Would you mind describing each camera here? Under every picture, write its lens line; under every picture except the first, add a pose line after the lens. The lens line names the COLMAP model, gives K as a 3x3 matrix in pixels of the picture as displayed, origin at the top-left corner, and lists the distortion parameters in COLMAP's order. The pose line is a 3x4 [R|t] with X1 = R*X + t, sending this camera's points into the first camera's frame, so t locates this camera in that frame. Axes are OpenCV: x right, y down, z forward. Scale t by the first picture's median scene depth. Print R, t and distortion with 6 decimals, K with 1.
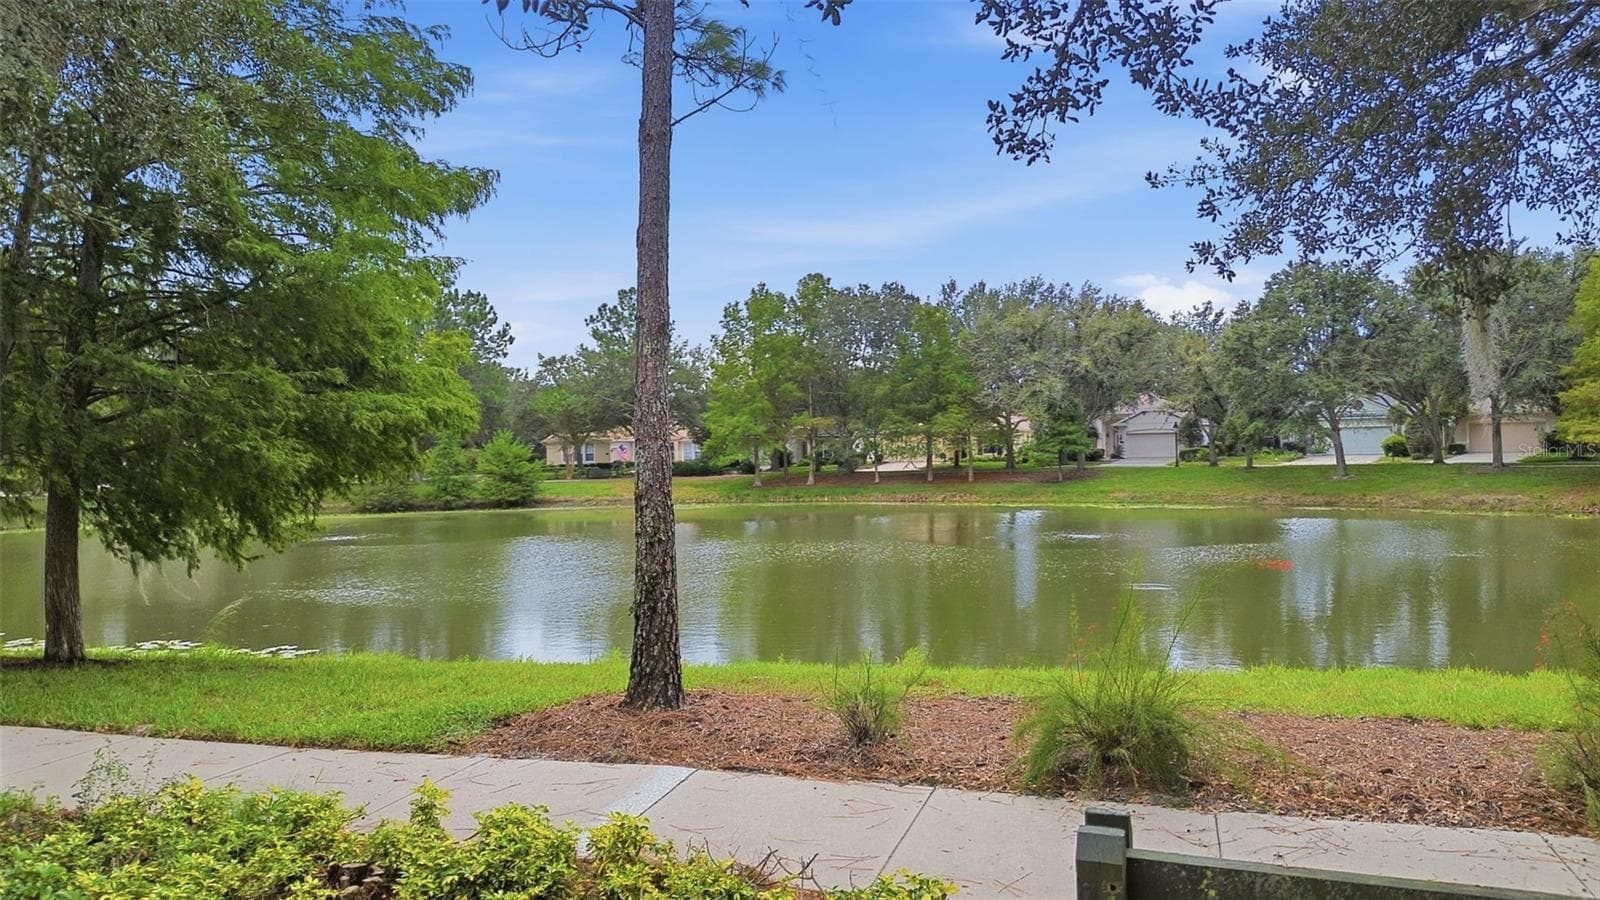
lens RADIAL K [[1124.0, 0, 798.8], [0, 1124.0, 451.4], [0, 0, 1]] dist [0.053897, -0.041682]
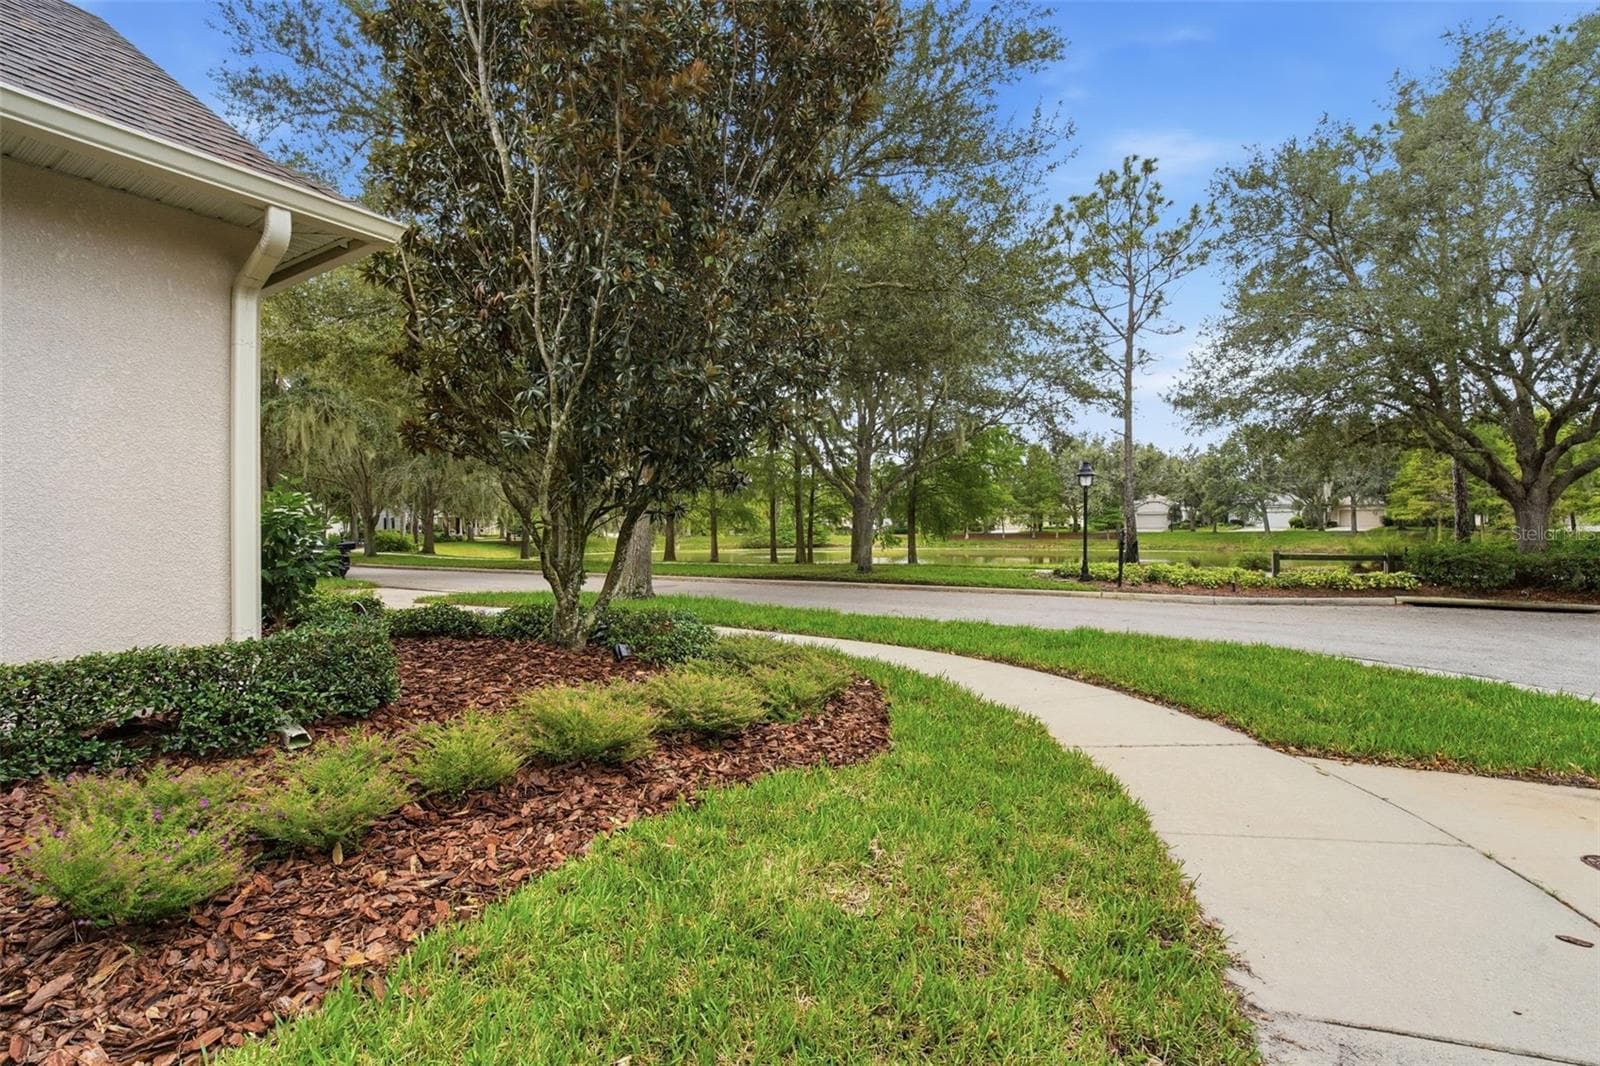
lens RADIAL K [[719.5, 0, 799.9], [0, 719.5, 527.2], [0, 0, 1]] dist [-0.000350, 0.000557]
pose [[0.993344, 0.012114, -0.114549, -0.141250], [-0.011922, 0.999926, 0.002359, 0.010716], [0.114569, -0.000977, 0.993415, -0.251123]]
